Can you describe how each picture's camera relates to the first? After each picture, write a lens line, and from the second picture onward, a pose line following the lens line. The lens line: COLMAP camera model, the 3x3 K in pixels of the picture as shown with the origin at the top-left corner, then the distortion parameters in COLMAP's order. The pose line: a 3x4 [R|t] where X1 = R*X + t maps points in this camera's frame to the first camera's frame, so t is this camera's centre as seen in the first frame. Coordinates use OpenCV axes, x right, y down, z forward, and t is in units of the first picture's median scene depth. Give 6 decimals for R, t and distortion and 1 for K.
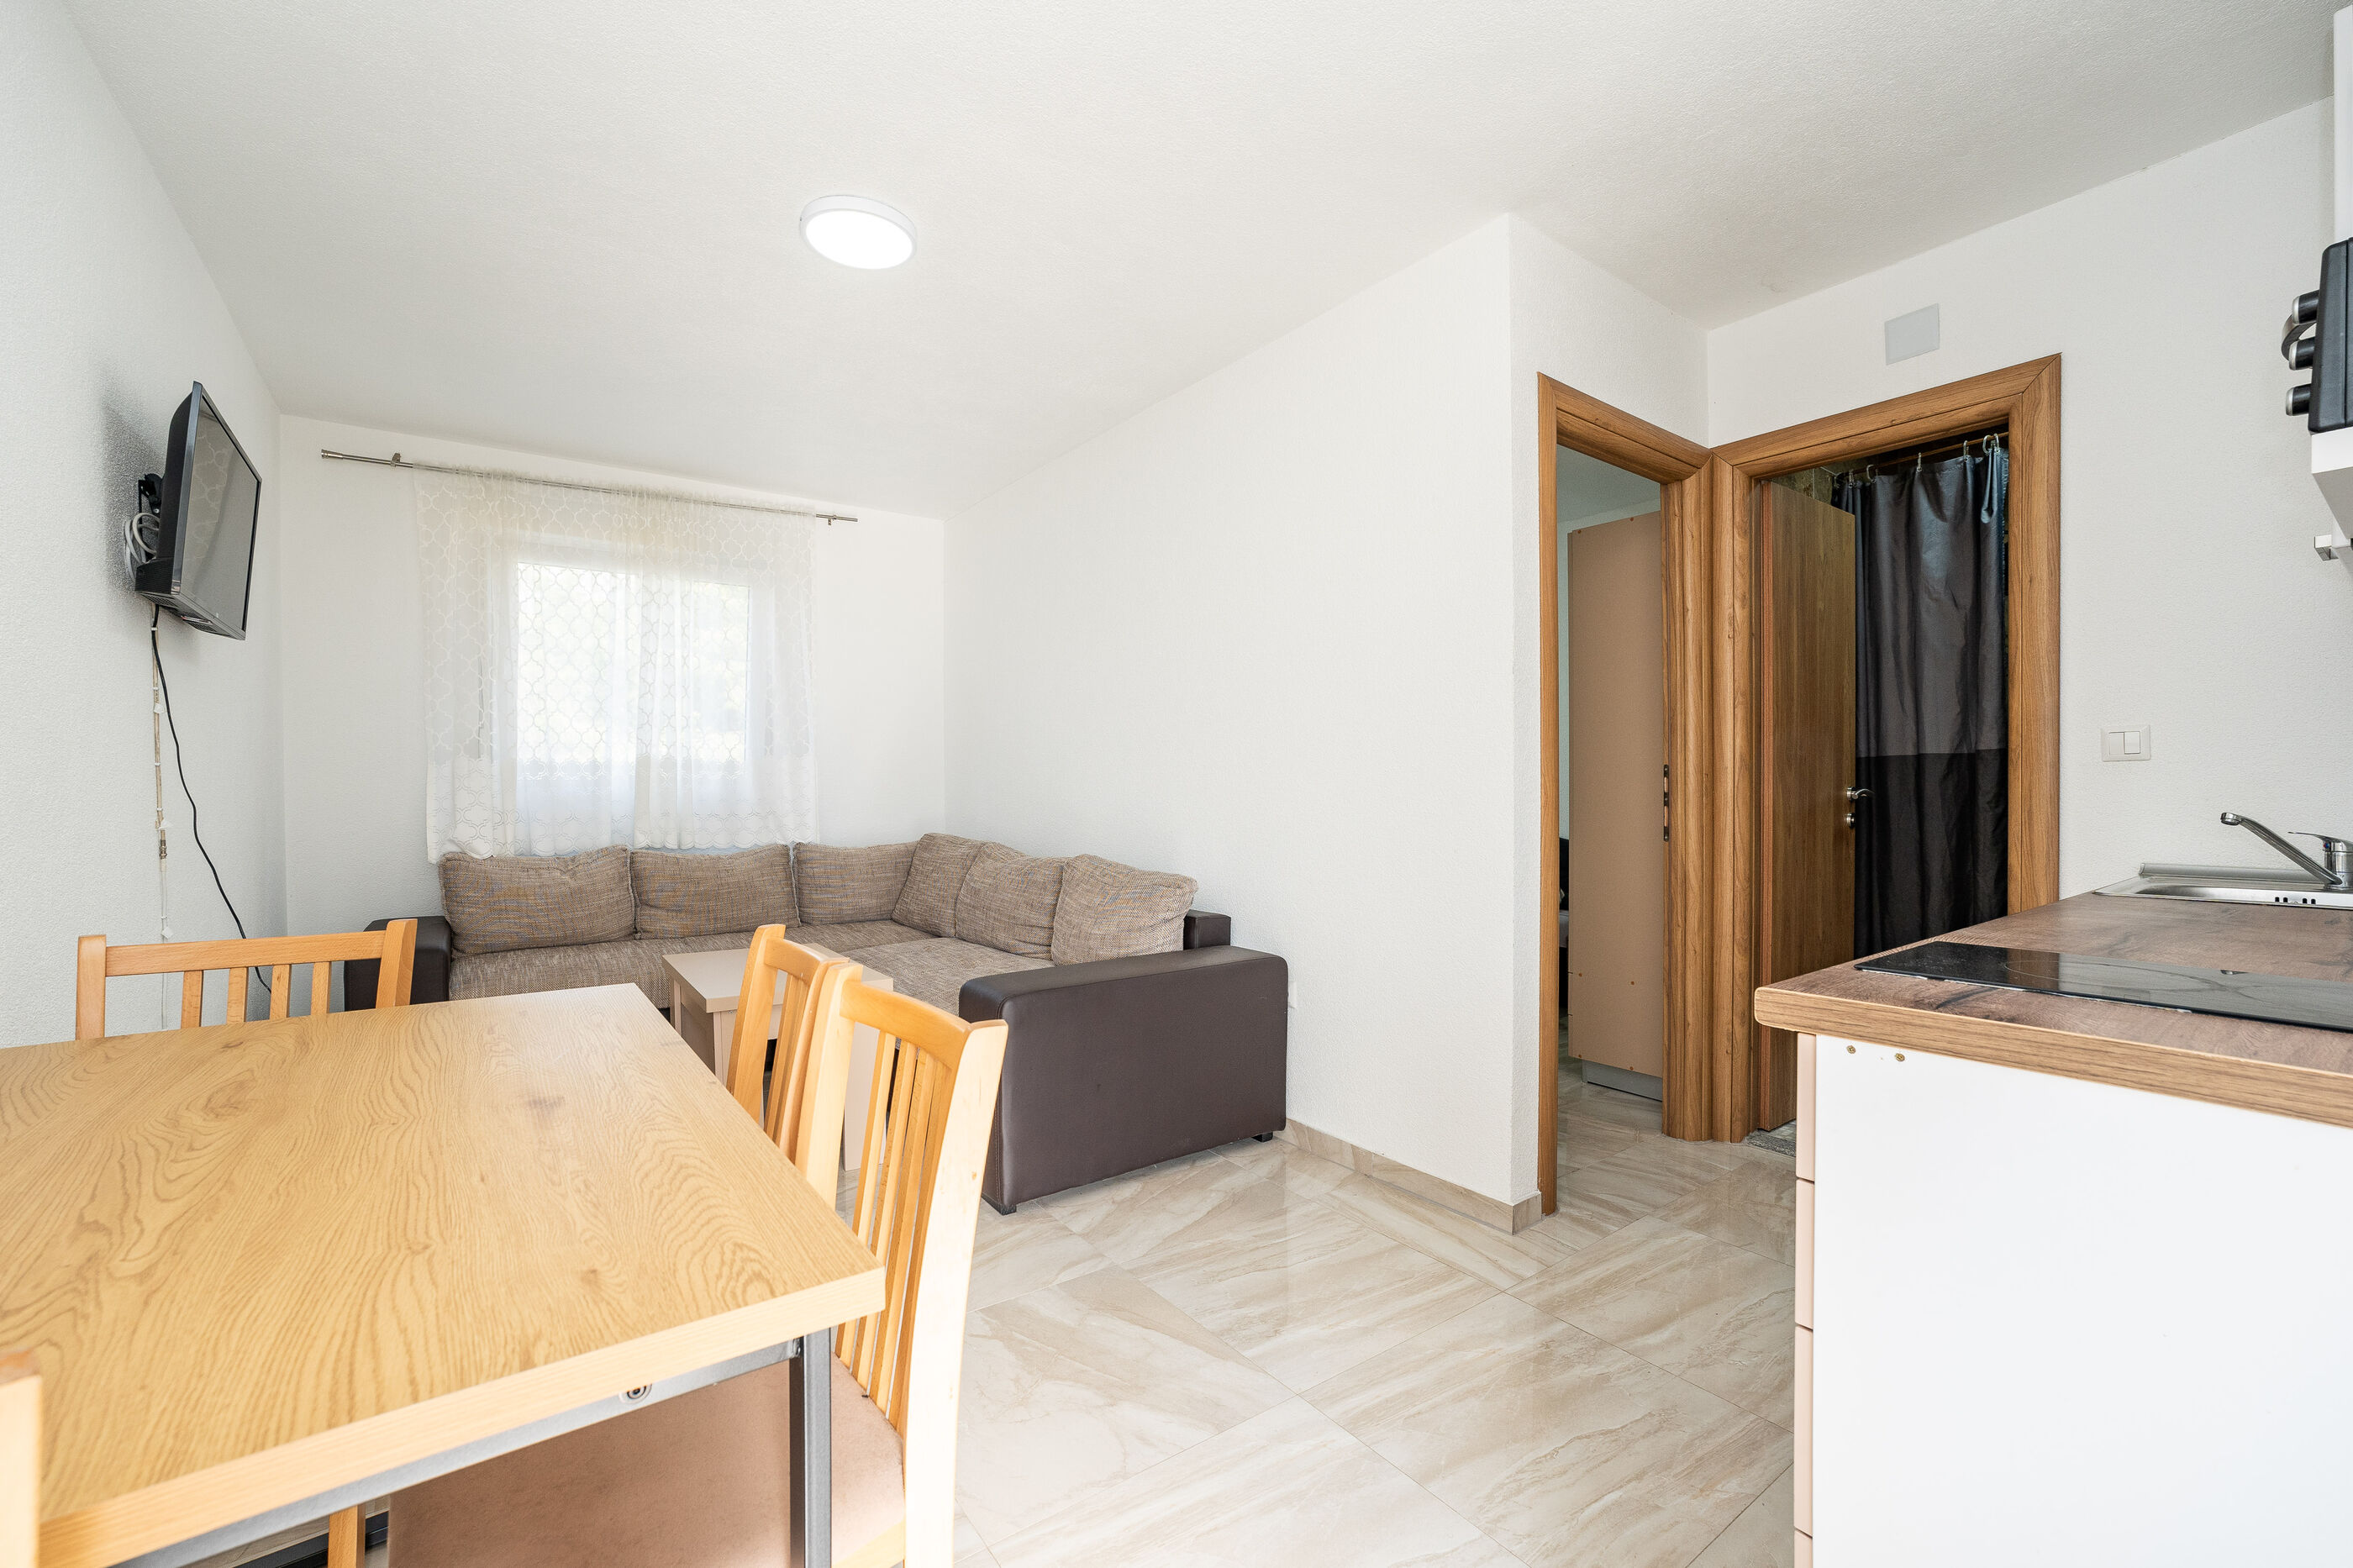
lens RADIAL K [[963.8, 0, 1186.8], [0, 963.8, 798.8], [0, 0, 1]] dist [-0.018461, 0.007597]
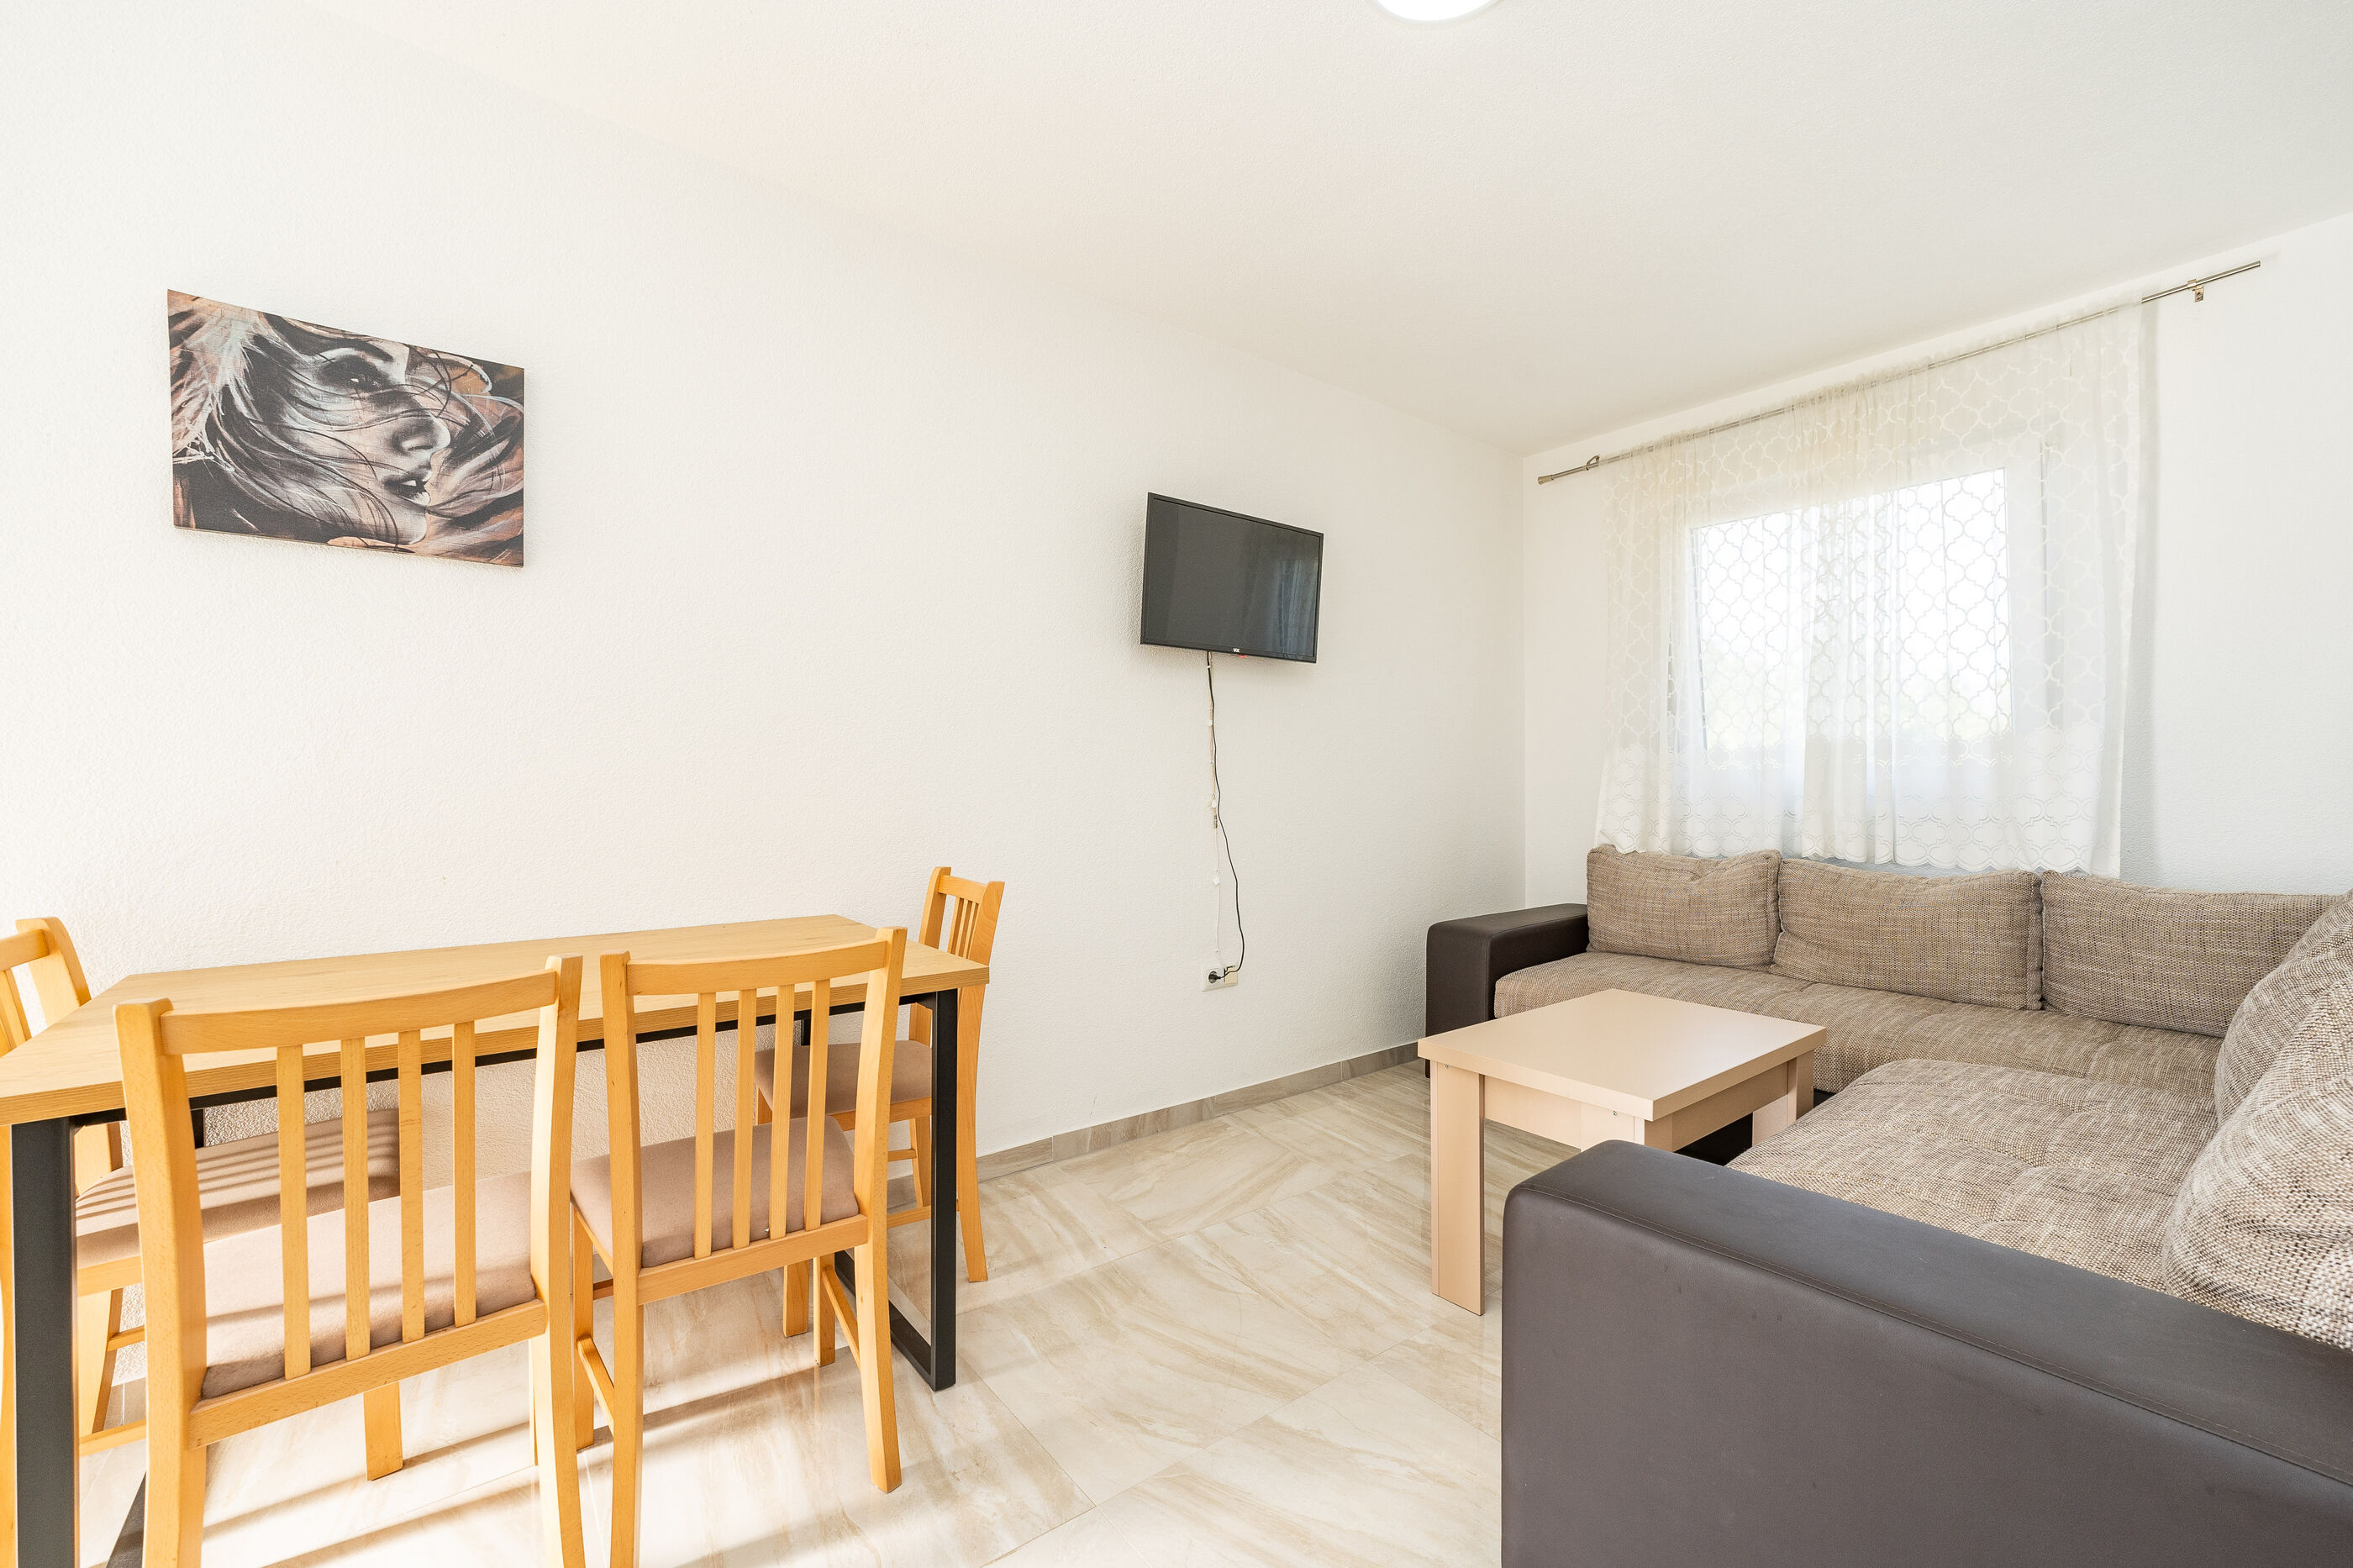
lens RADIAL K [[963.8, 0, 1177.9], [0, 963.8, 783.2], [0, 0, 1]] dist [-0.018461, 0.007597]
pose [[0.023533, 0.004480, -0.999713, 0.206530], [-0.011537, 0.999925, 0.004209, -0.005897], [0.999656, 0.011435, 0.023583, 0.520097]]
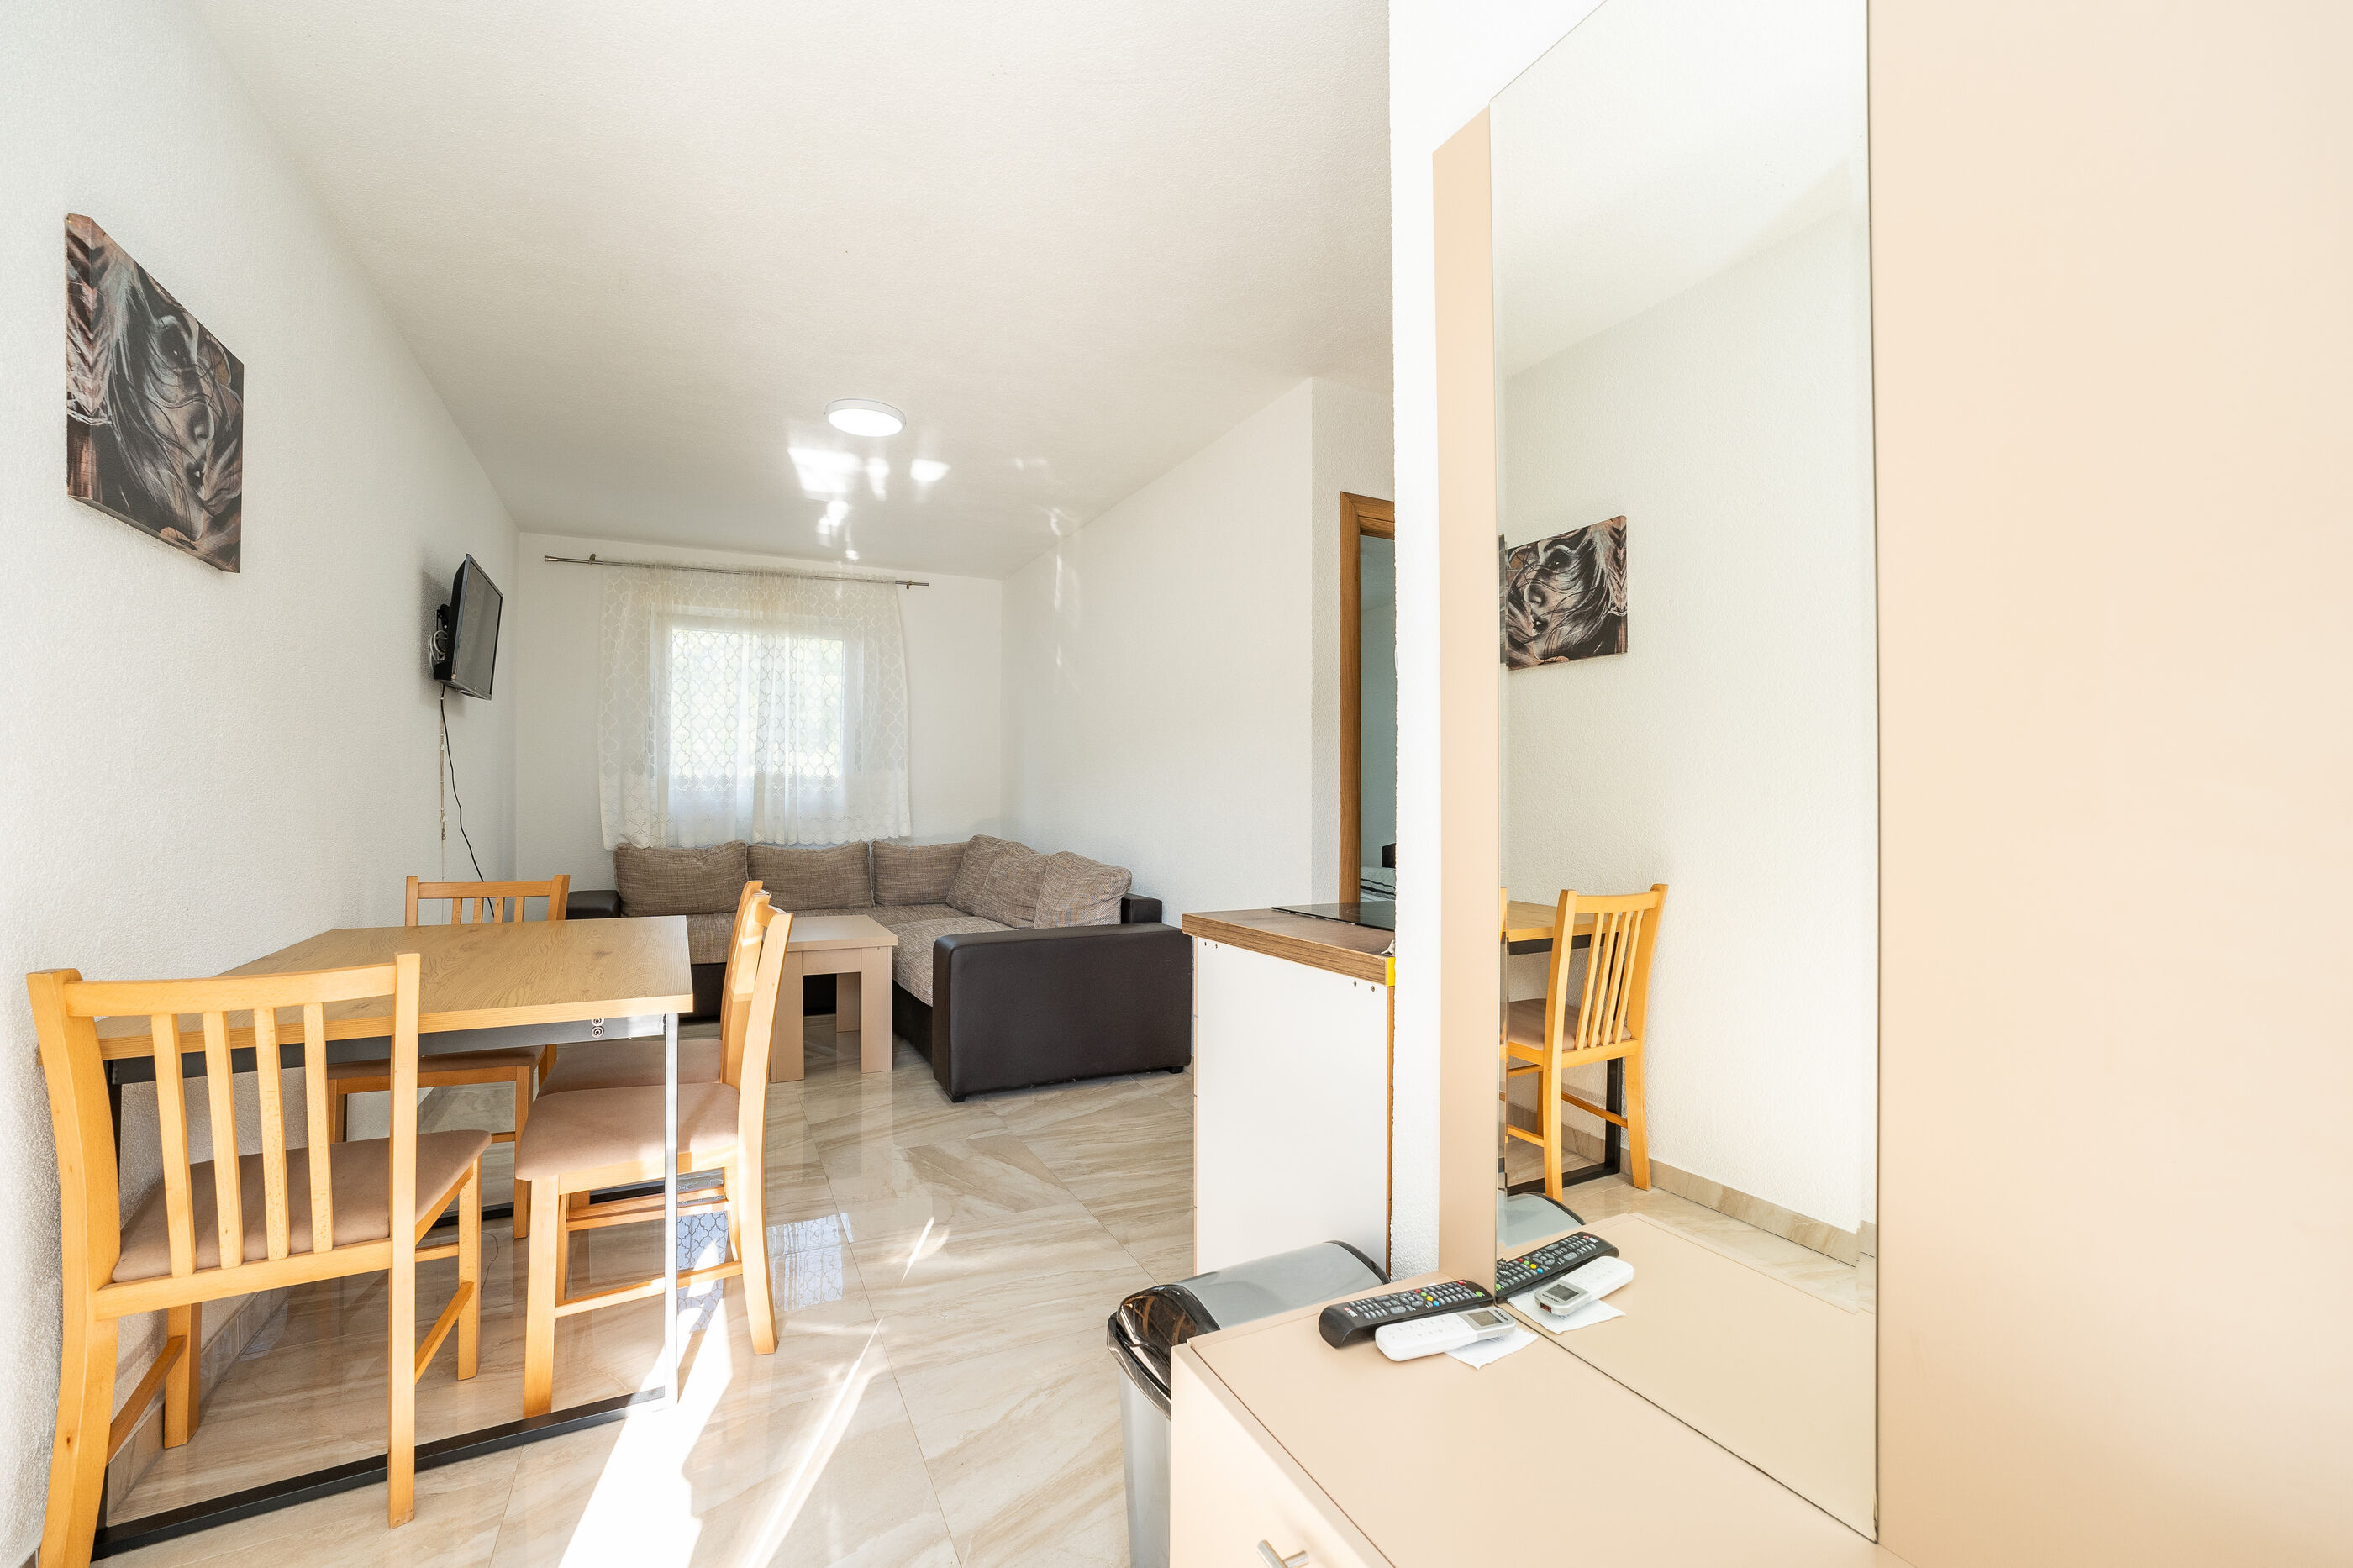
lens RADIAL K [[963.8, 0, 1181.3], [0, 963.8, 785.4], [0, 0, 1]] dist [-0.018461, 0.007597]
pose [[0.987077, 0.002886, -0.160221, 0.232612], [-0.006700, 0.999707, -0.023271, -0.000337], [0.160107, 0.024044, 0.986807, -0.221847]]
